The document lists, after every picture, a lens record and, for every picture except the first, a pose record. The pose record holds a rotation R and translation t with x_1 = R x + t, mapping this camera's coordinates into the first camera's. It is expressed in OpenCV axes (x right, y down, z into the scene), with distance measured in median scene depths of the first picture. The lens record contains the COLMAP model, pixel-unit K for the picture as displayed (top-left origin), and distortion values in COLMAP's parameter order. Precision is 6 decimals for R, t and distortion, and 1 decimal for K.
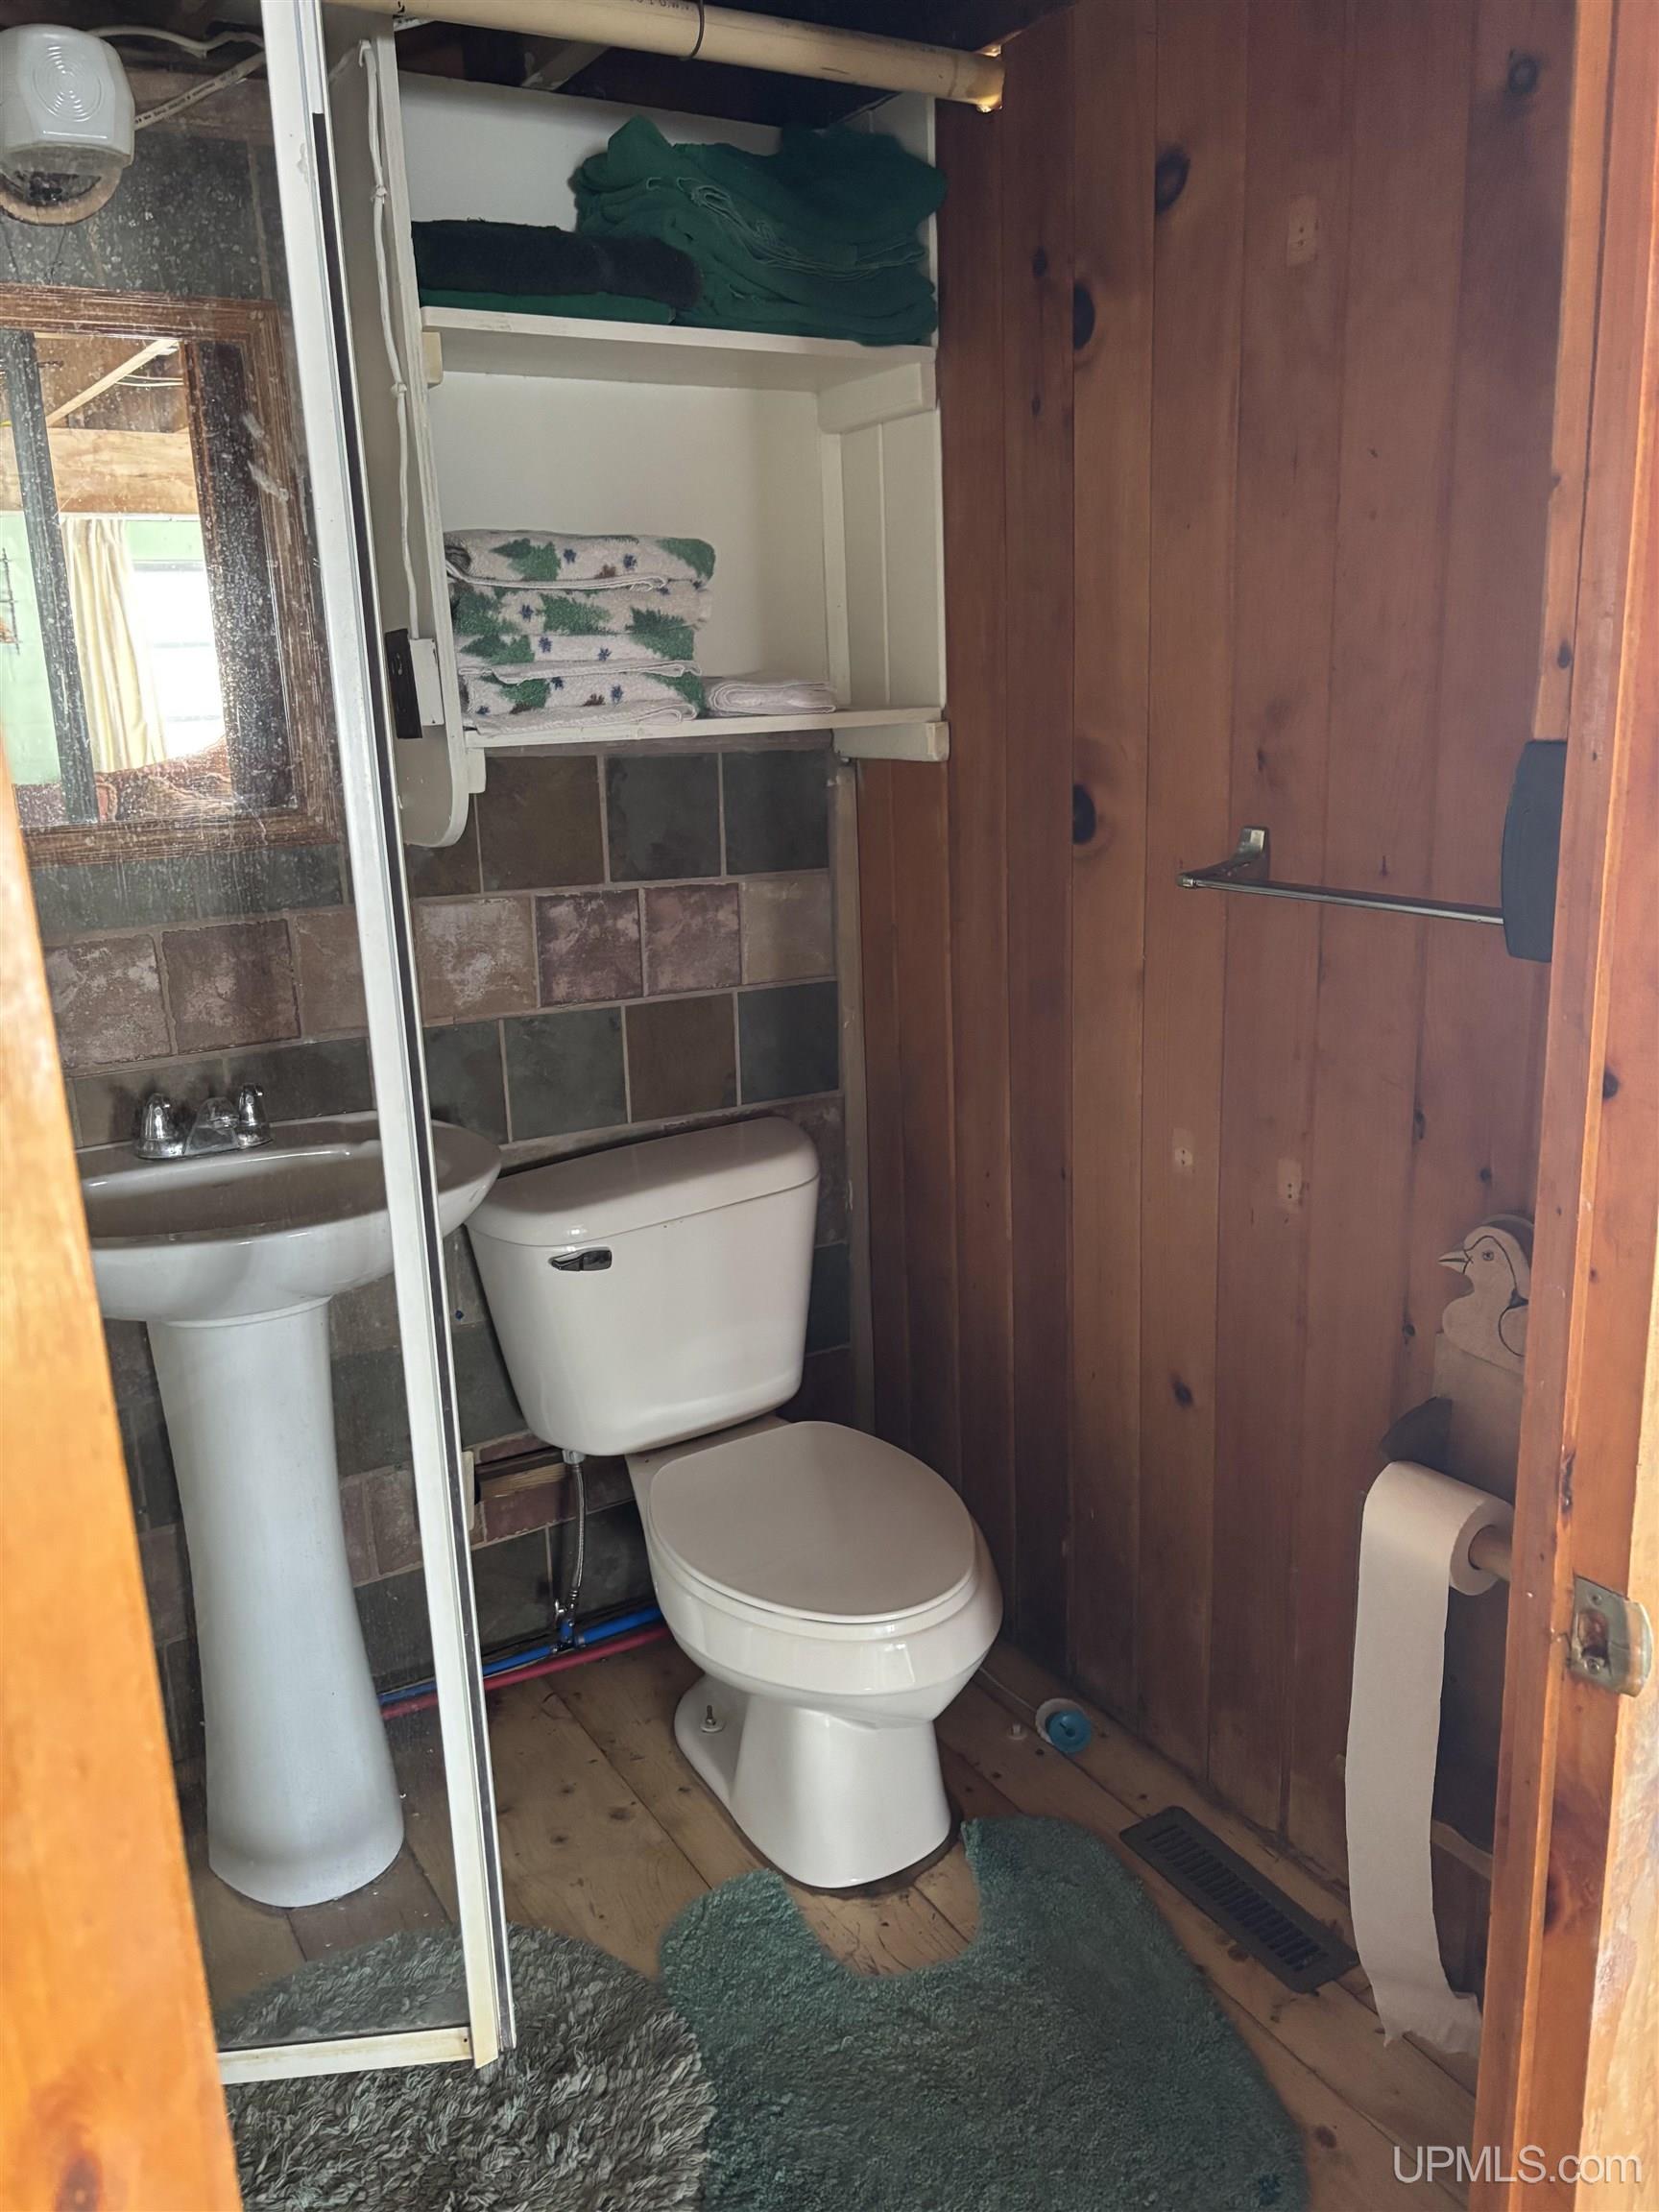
lens RADIAL K [[1697.2, 0, 834.7], [0, 1697.2, 1110.1], [0, 0, 1]] dist [0.009541, -0.005077]
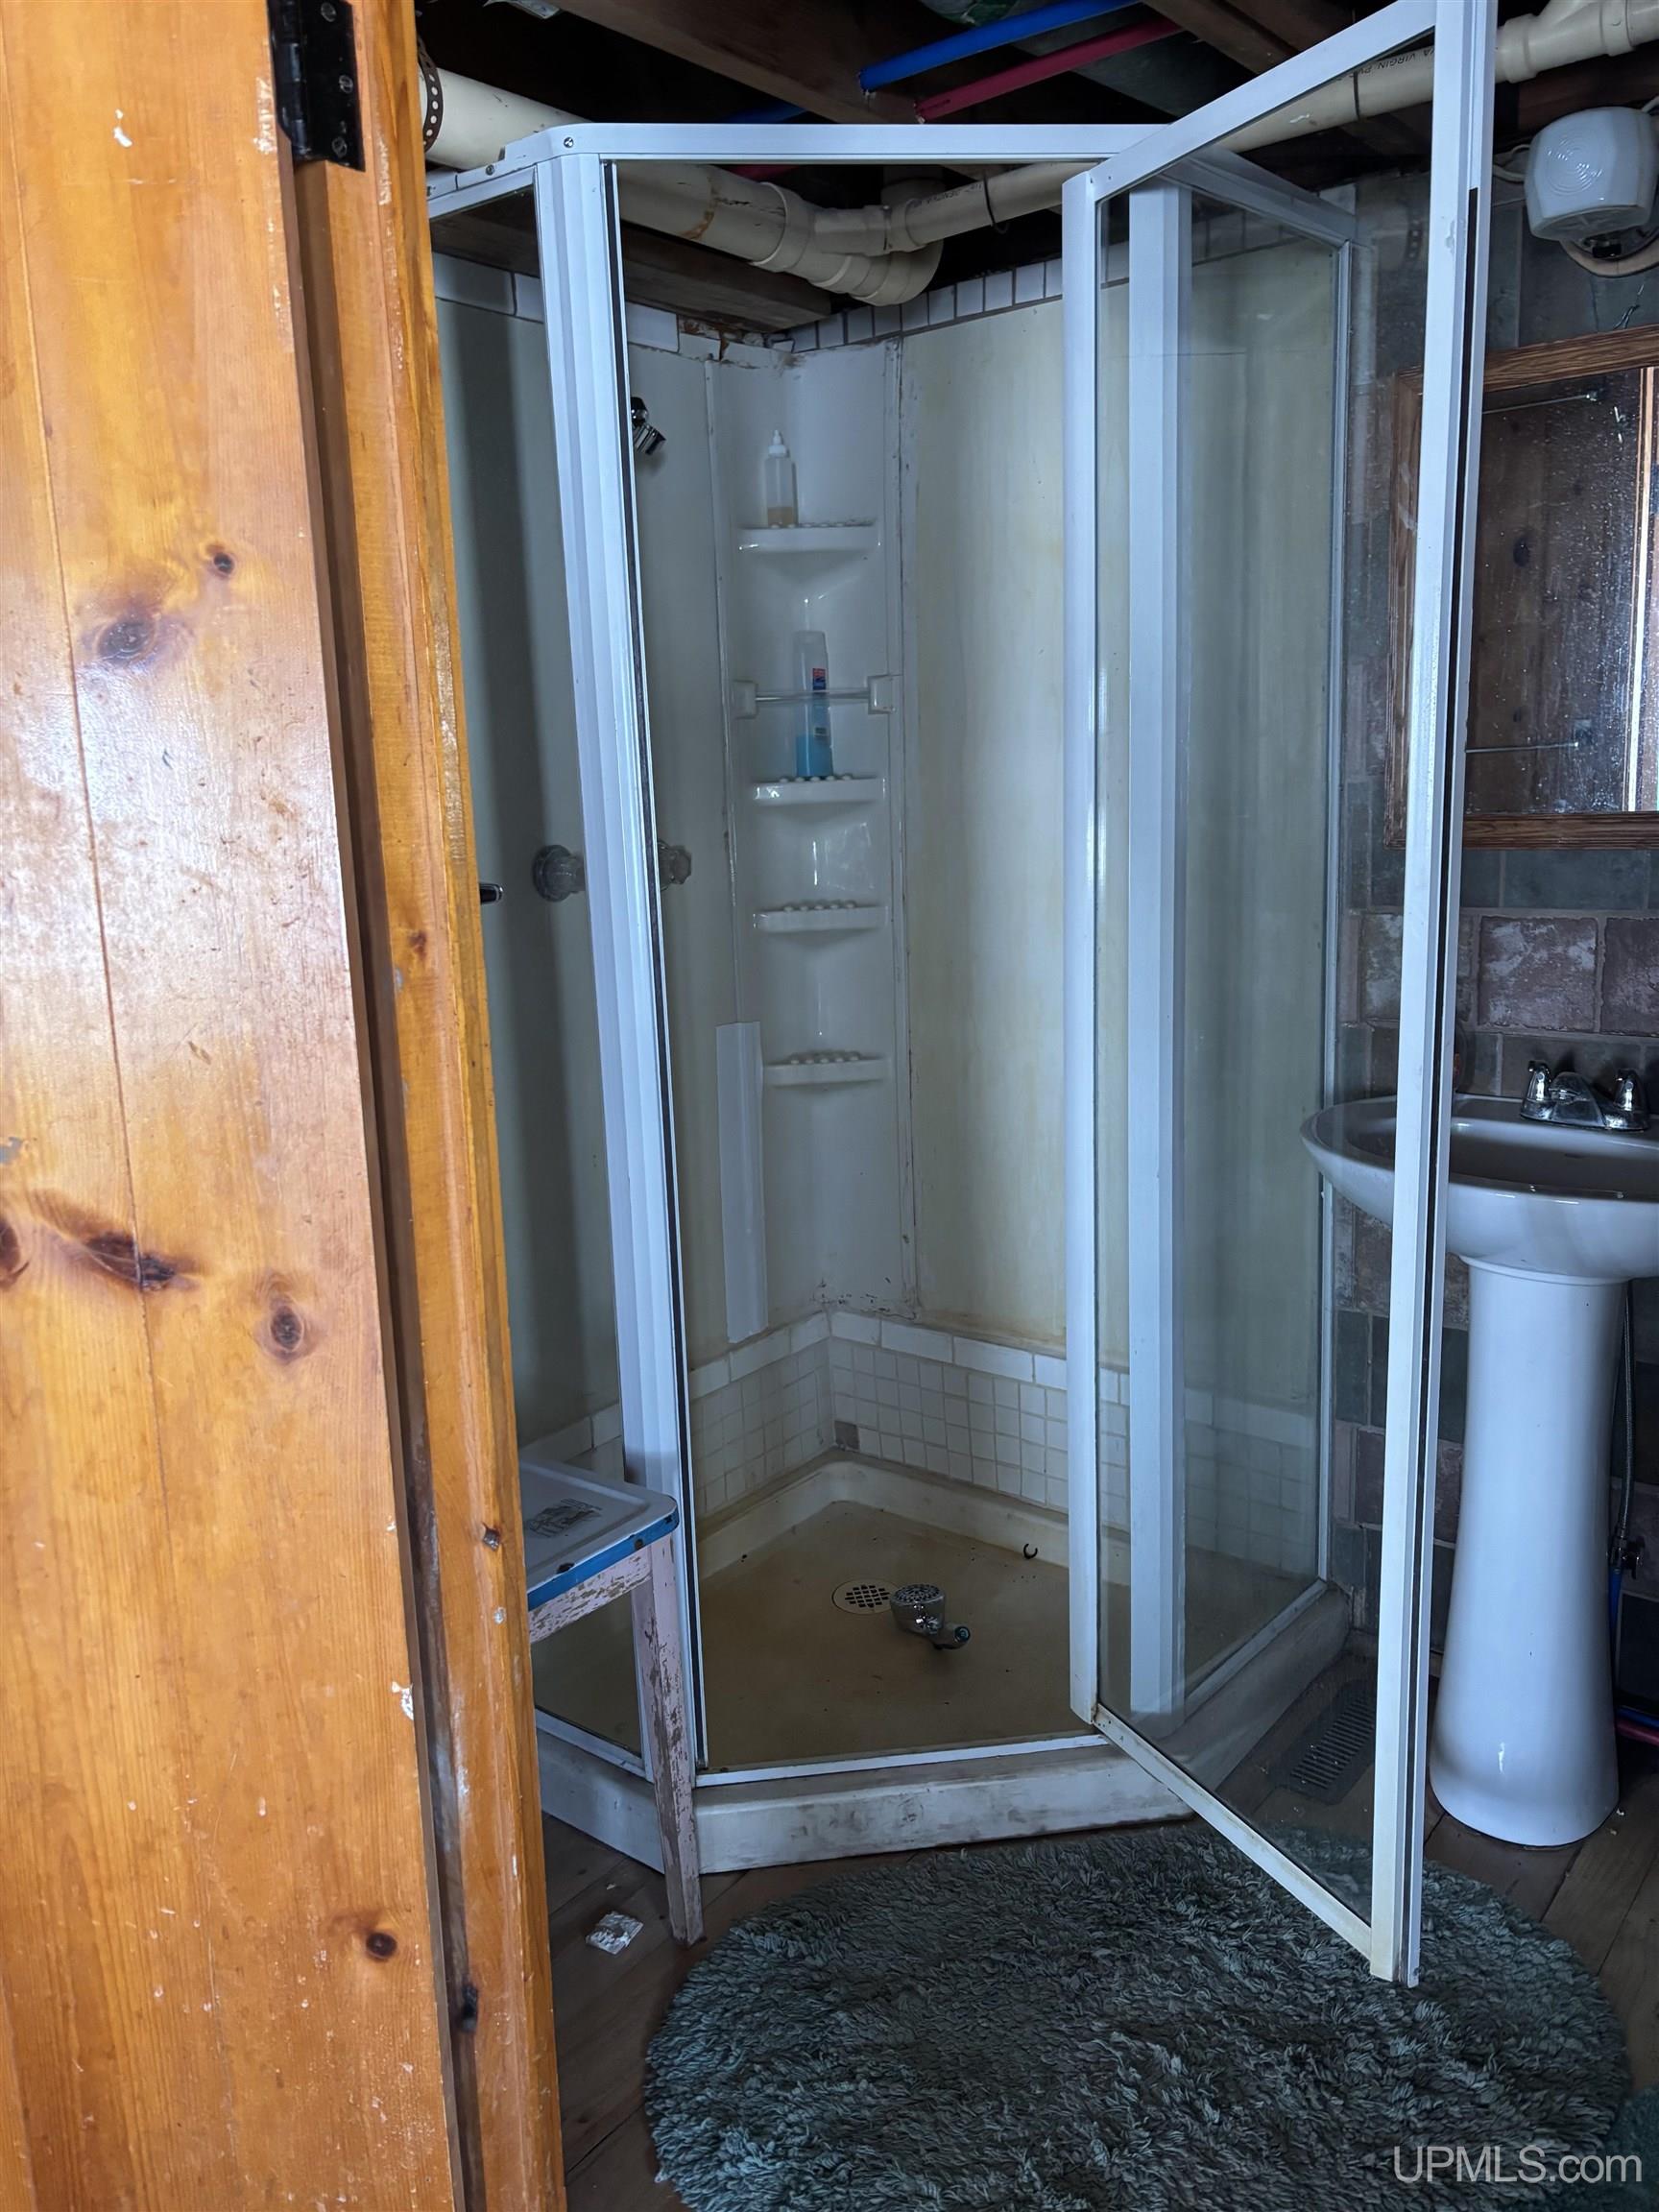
lens RADIAL K [[1697.2, 0, 833.7], [0, 1697.2, 1097.3], [0, 0, 1]] dist [0.009541, -0.005077]
pose [[0.348837, 0.205431, -0.914391, 0.459462], [-0.208734, 0.968203, 0.137889, -0.043172], [0.913643, 0.142764, 0.380625, 0.171096]]
